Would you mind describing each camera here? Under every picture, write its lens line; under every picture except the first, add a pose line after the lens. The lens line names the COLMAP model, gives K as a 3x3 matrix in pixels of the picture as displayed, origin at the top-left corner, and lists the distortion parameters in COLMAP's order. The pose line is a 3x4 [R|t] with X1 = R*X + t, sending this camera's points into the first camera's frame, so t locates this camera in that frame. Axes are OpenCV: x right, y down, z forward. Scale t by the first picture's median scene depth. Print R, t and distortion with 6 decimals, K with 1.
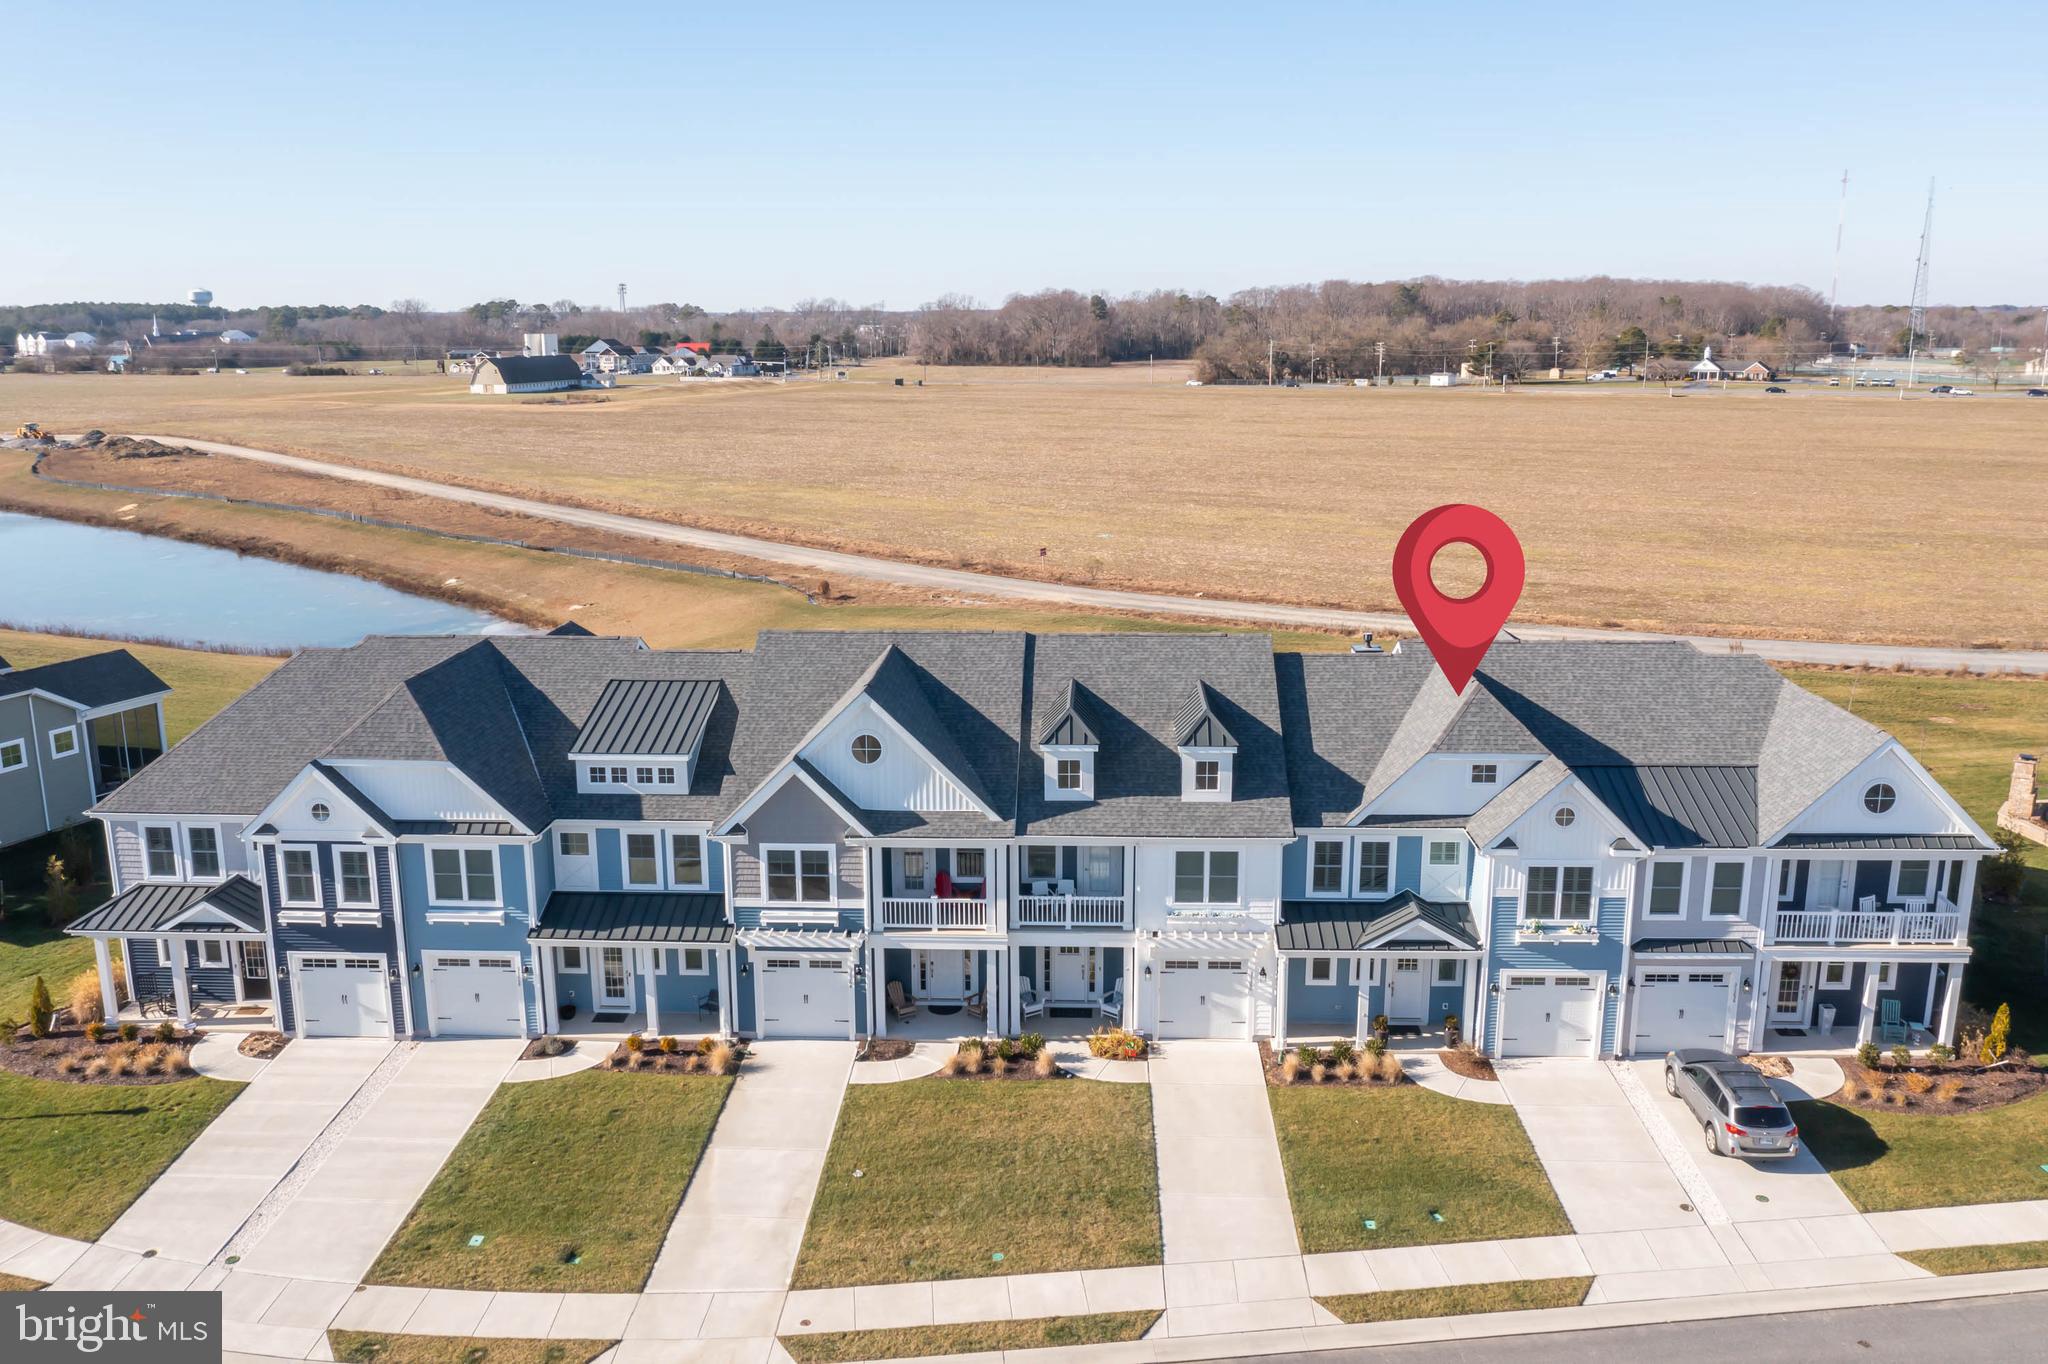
lens RADIAL K [[1572.1, 0, 1024.0], [0, 1572.1, 682.0], [0, 0, 1]] dist [-0.026065, 0.009431]
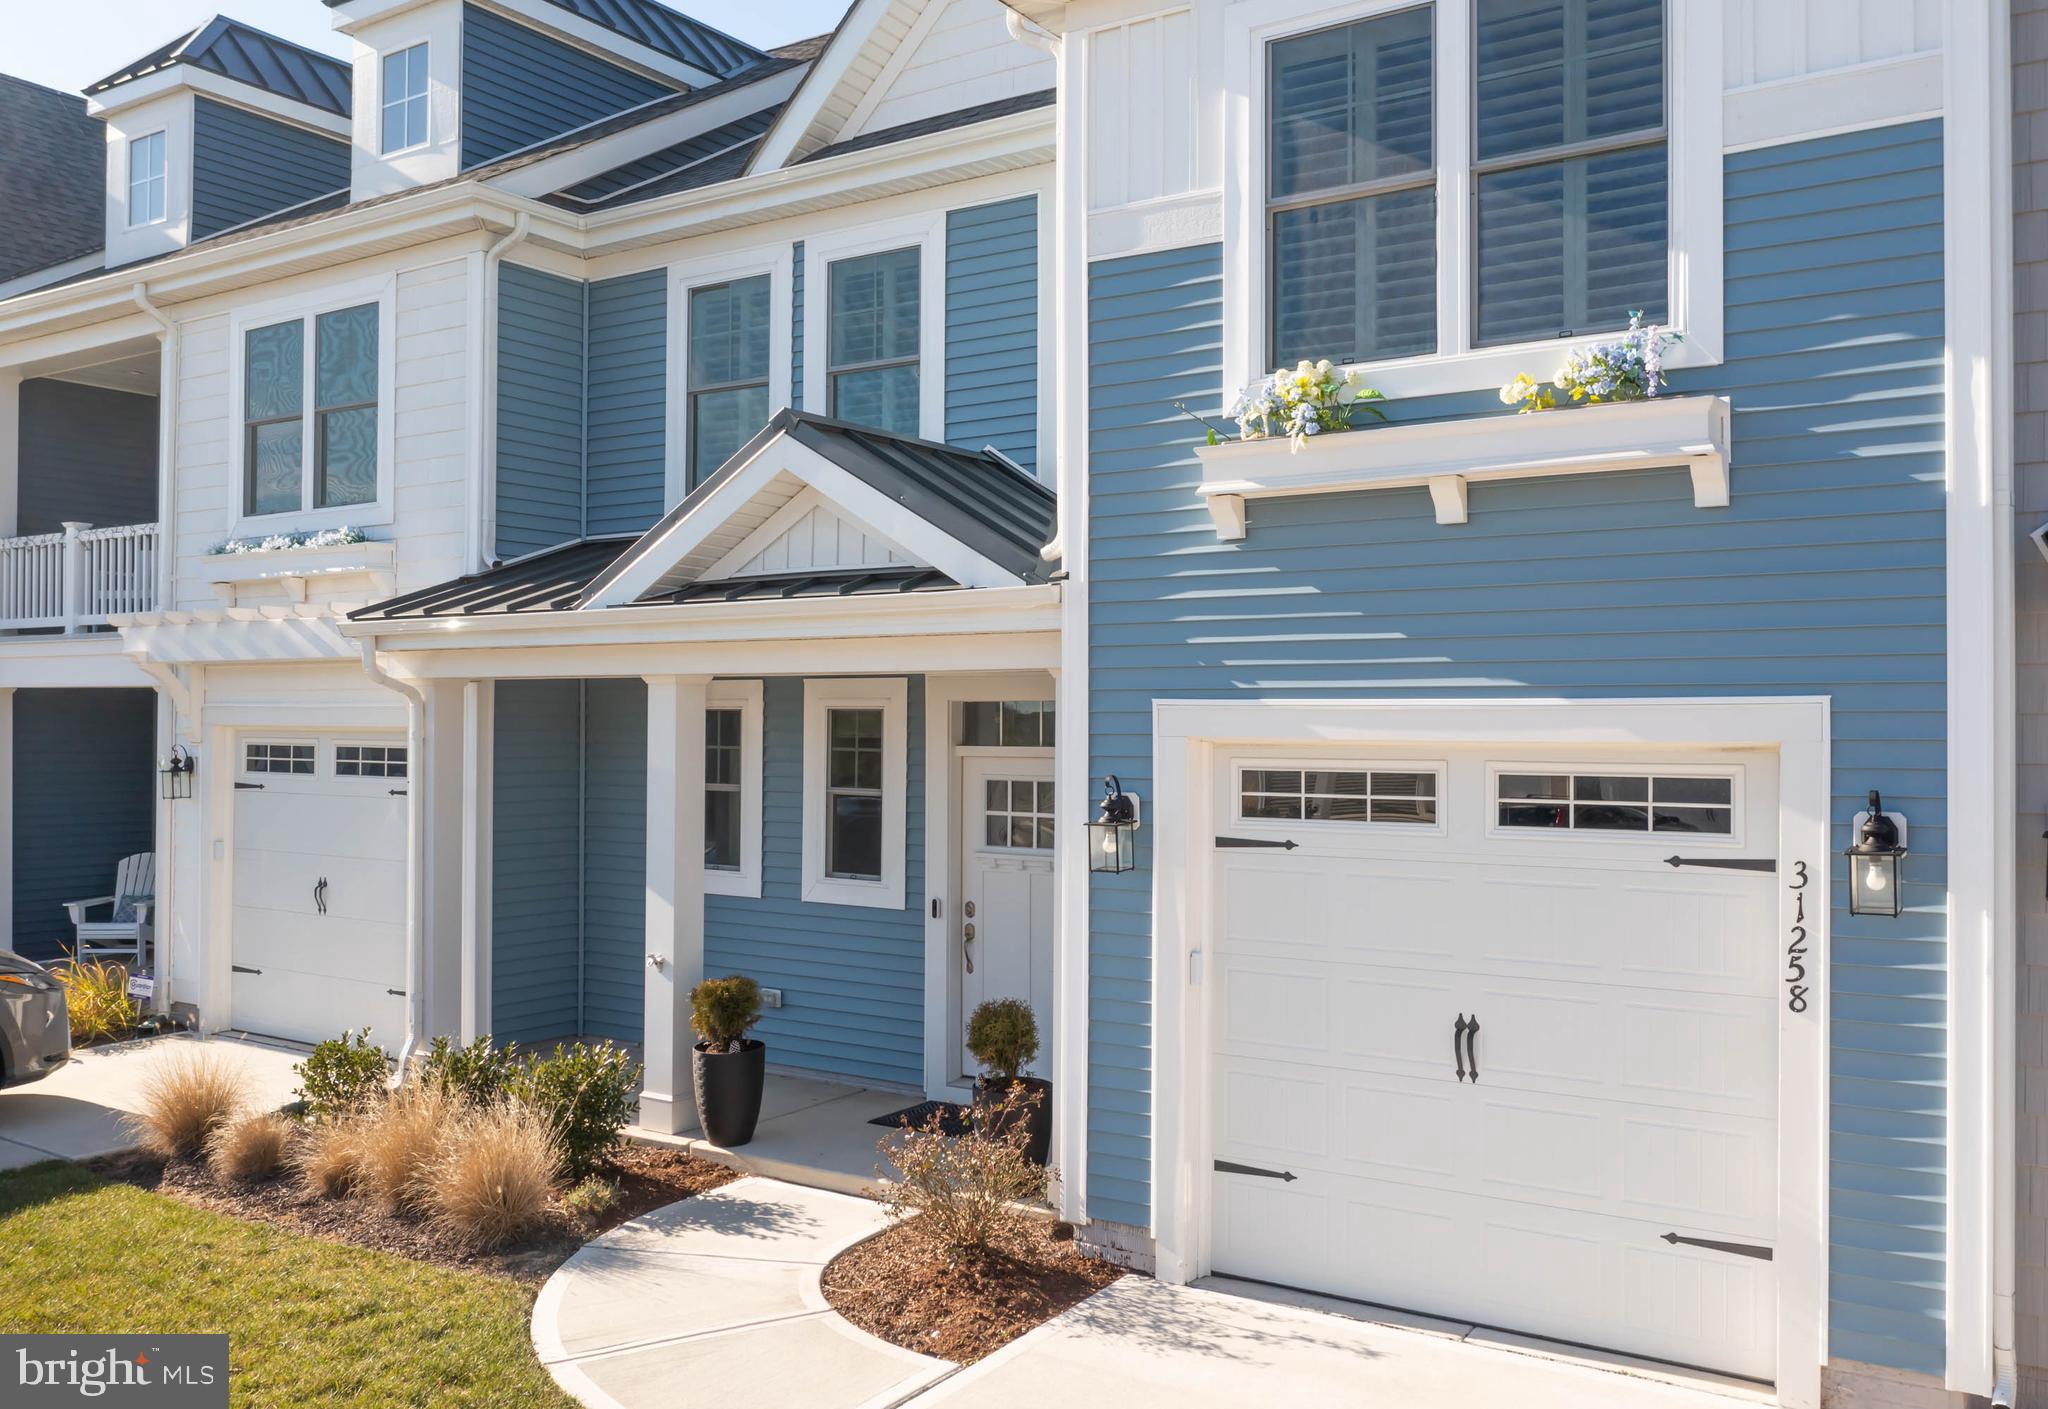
lens RADIAL K [[1689.0, 0, 1024.0], [0, 1689.0, 704.5], [0, 0, 1]] dist [-0.024039, -0.002311]
pose [[0.859085, 0.006544, -0.511791, 0.379223], [-0.123460, 0.973042, -0.194797, 0.217422], [0.496719, 0.230533, 0.836734, 0.826472]]
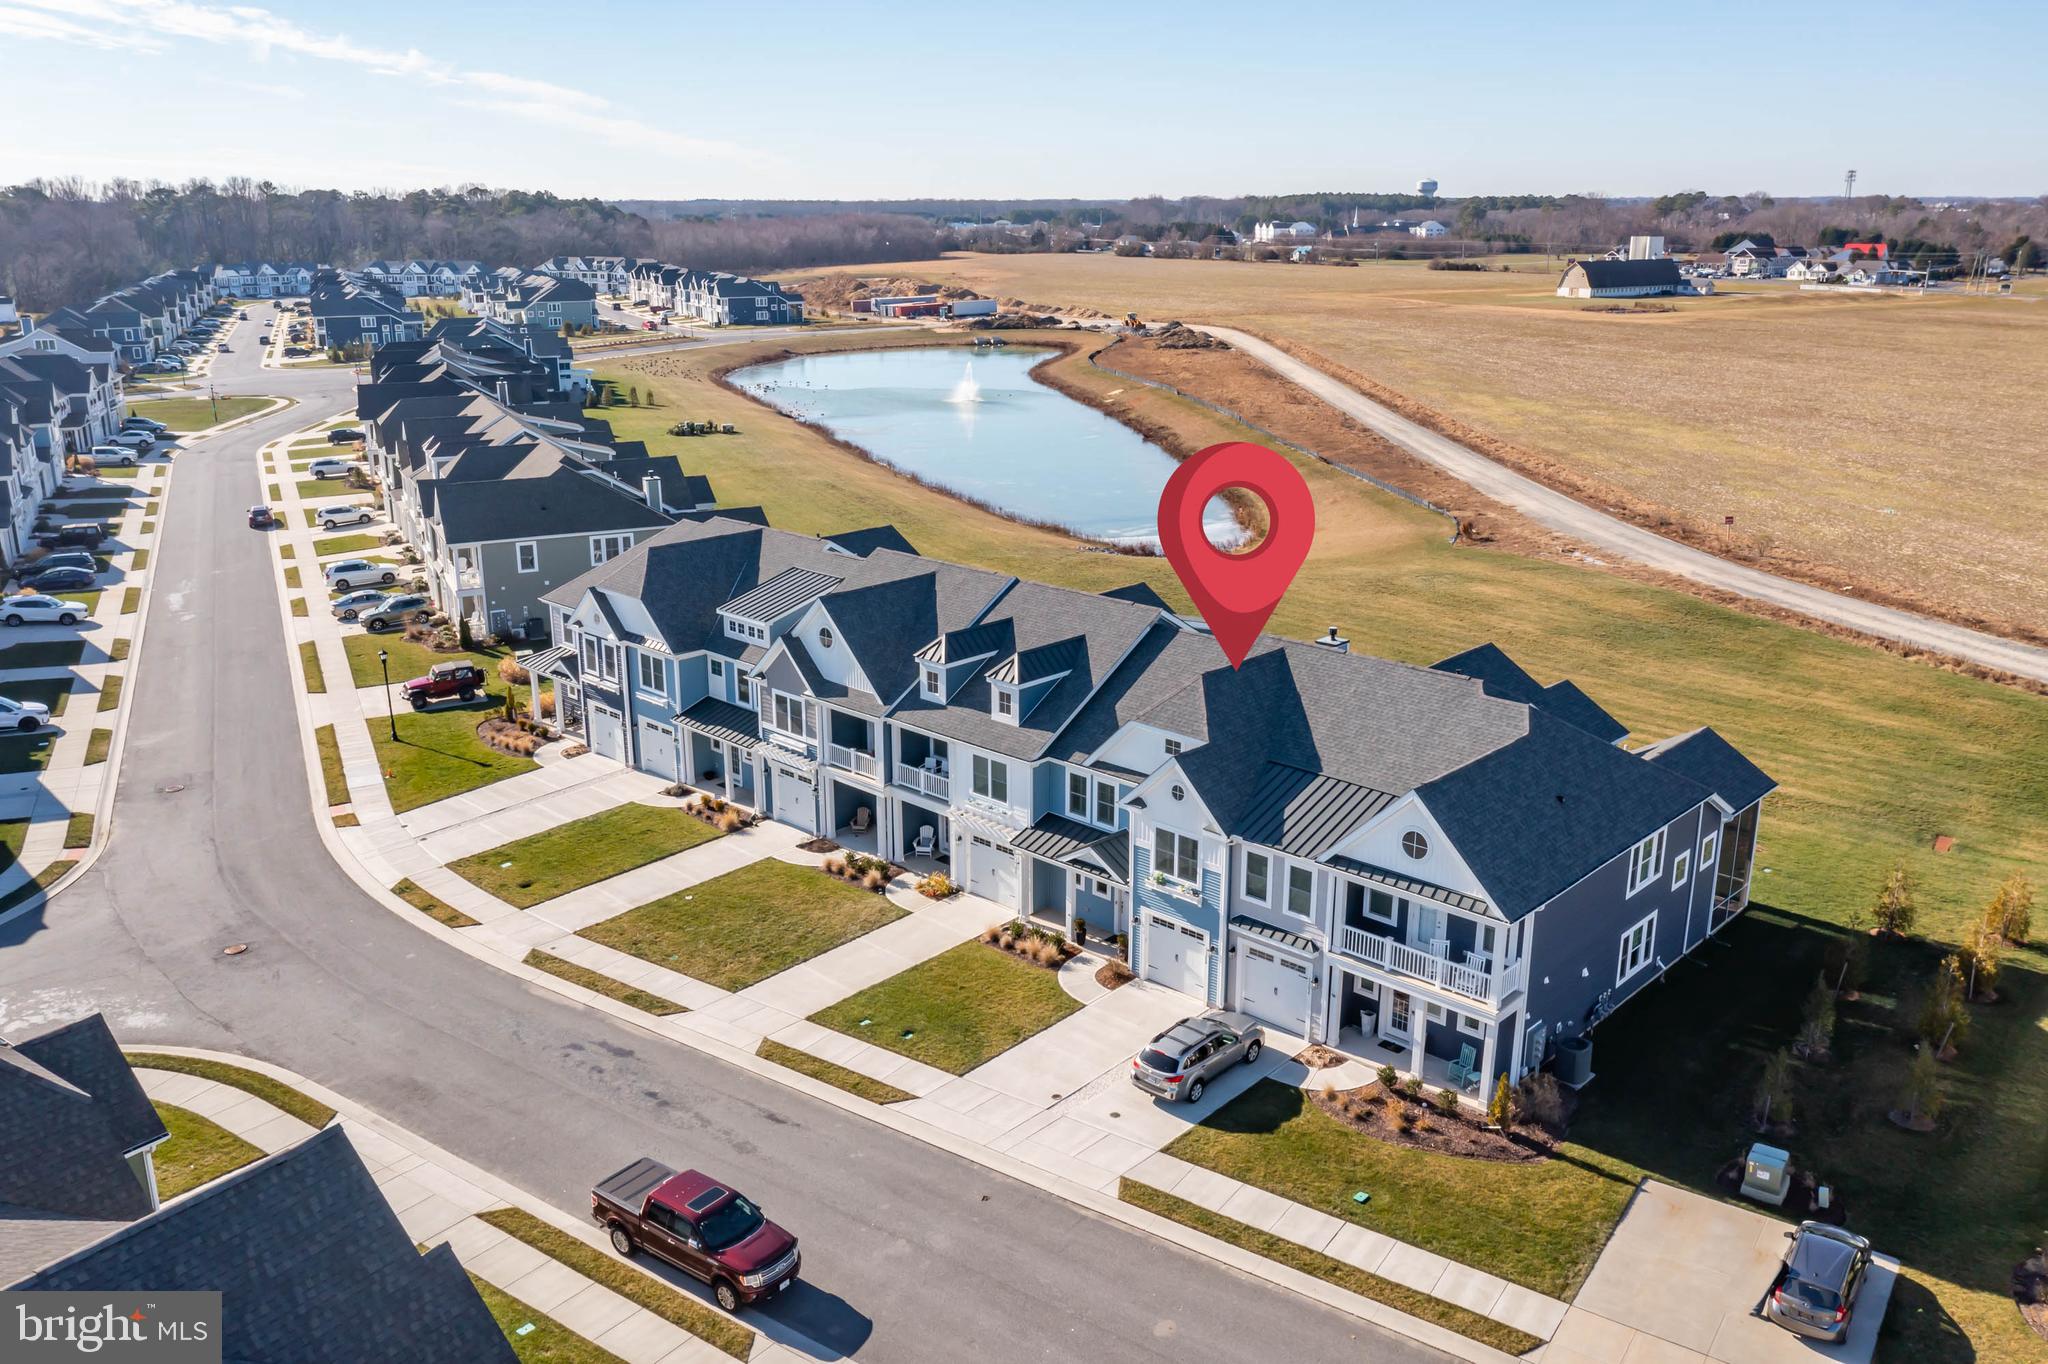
lens RADIAL K [[1572.1, 0, 1024.0], [0, 1572.1, 682.0], [0, 0, 1]] dist [-0.026065, 0.009431]
pose [[0.751263, 0.188387, -0.632546, 0.954990], [-0.145656, 0.982092, 0.119496, -0.116363], [0.643730, 0.002361, 0.765249, 0.013120]]
